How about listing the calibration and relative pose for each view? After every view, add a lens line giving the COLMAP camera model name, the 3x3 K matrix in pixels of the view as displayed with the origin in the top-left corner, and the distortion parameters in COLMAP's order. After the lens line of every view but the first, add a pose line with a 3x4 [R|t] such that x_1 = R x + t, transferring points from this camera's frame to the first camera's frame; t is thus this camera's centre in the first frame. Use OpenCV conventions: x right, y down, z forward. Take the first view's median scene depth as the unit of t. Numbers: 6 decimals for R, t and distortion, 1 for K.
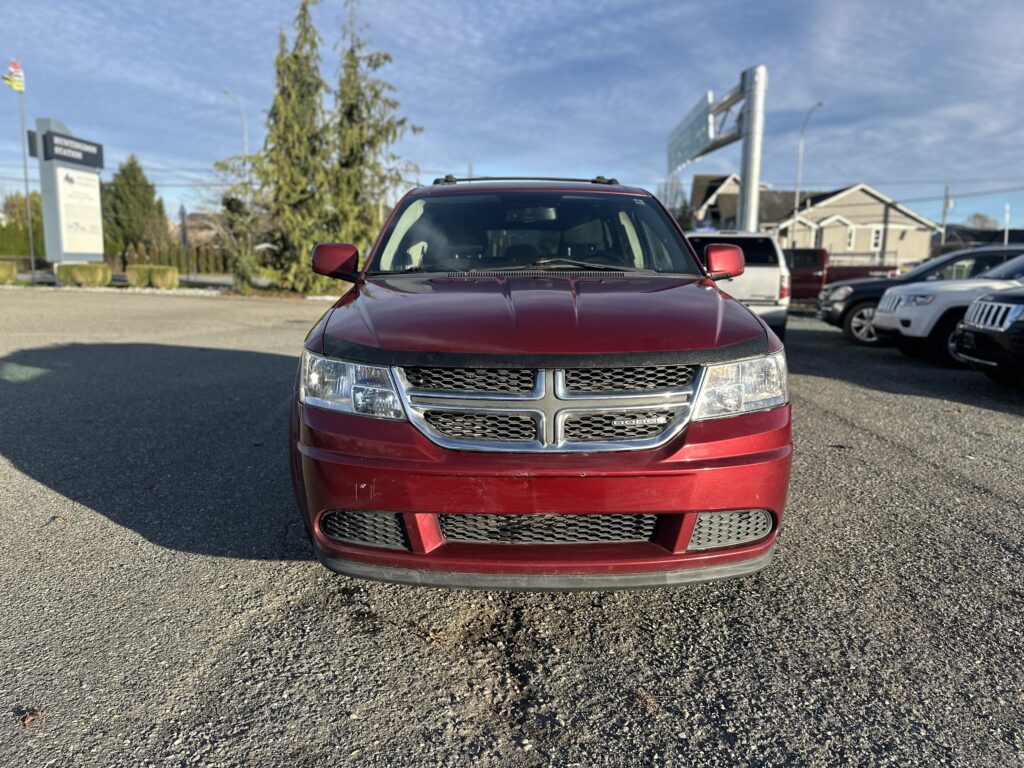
lens RADIAL K [[729.0, 0, 512.1], [0, 729.0, 380.5], [0, 0, 1]] dist [-0.004783, -0.019356]
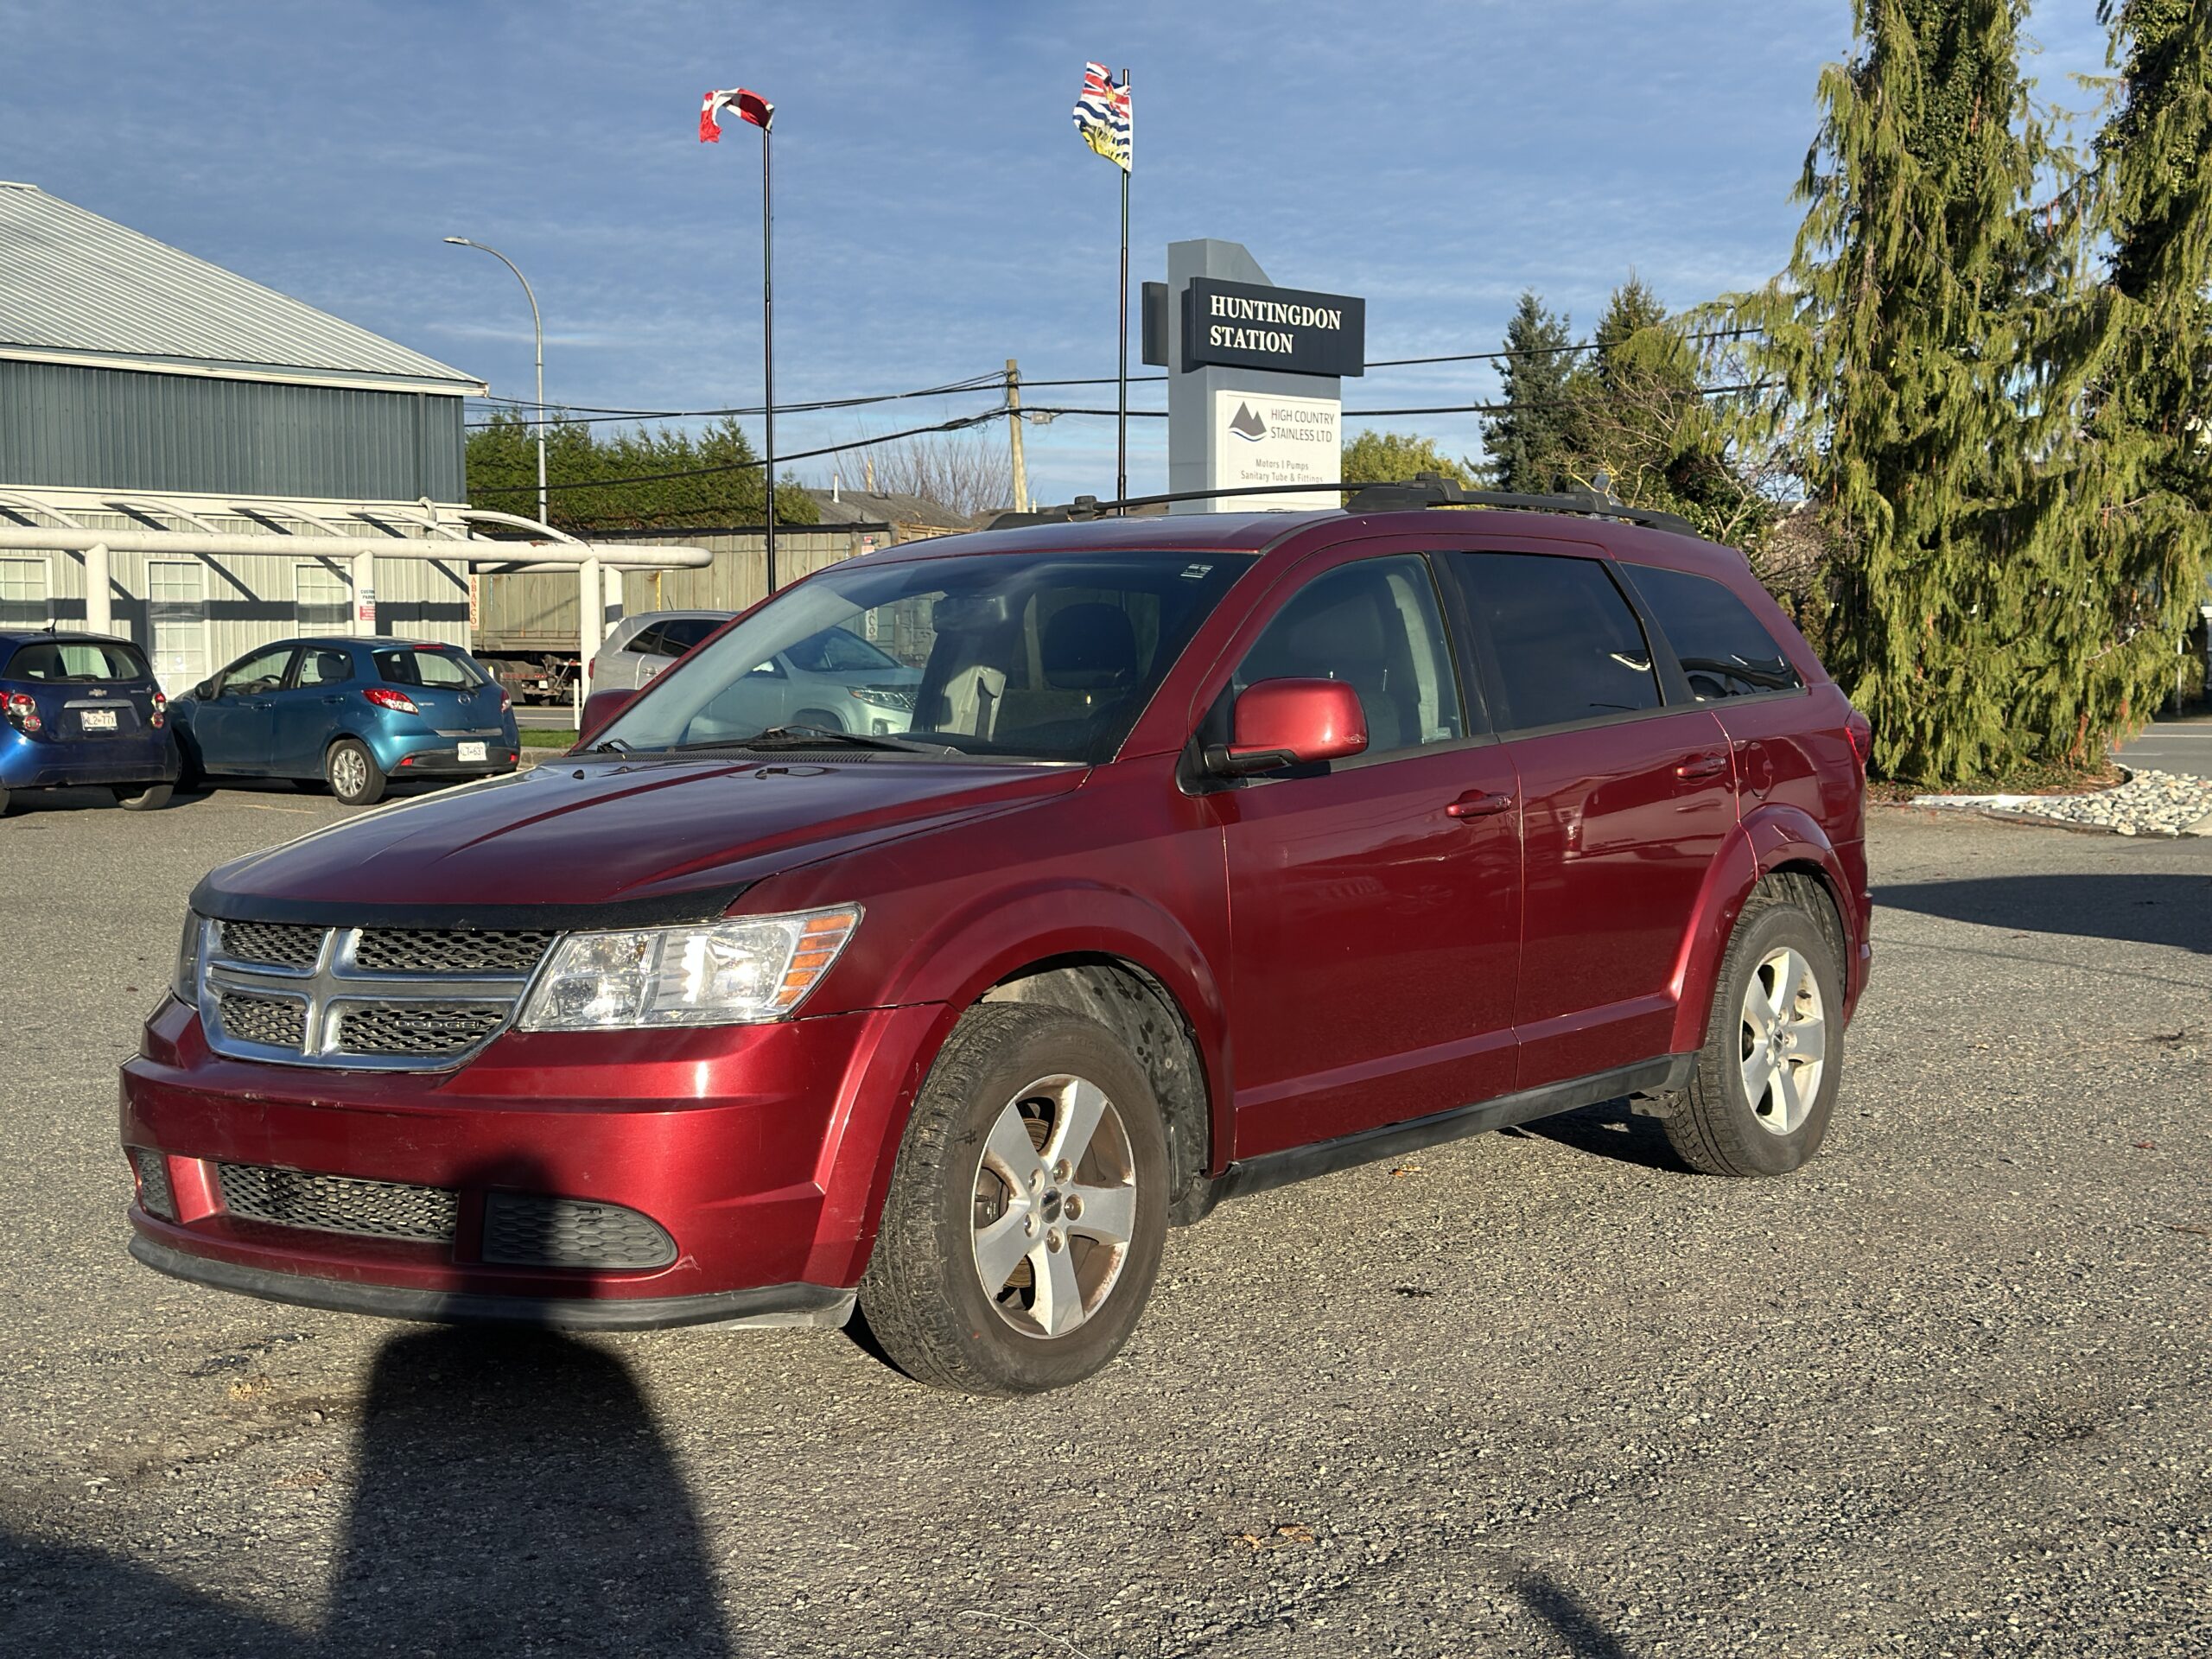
lens RADIAL K [[3112.5, 0, 1104.7], [0, 3112.5, 832.2], [0, 0, 1]] dist [0.019810, 0.000000]
pose [[0.768195, 0.006457, -0.640184, 0.218725], [-0.071492, 0.994560, -0.075756, 0.005523], [0.636212, 0.103963, 0.764478, -0.055099]]
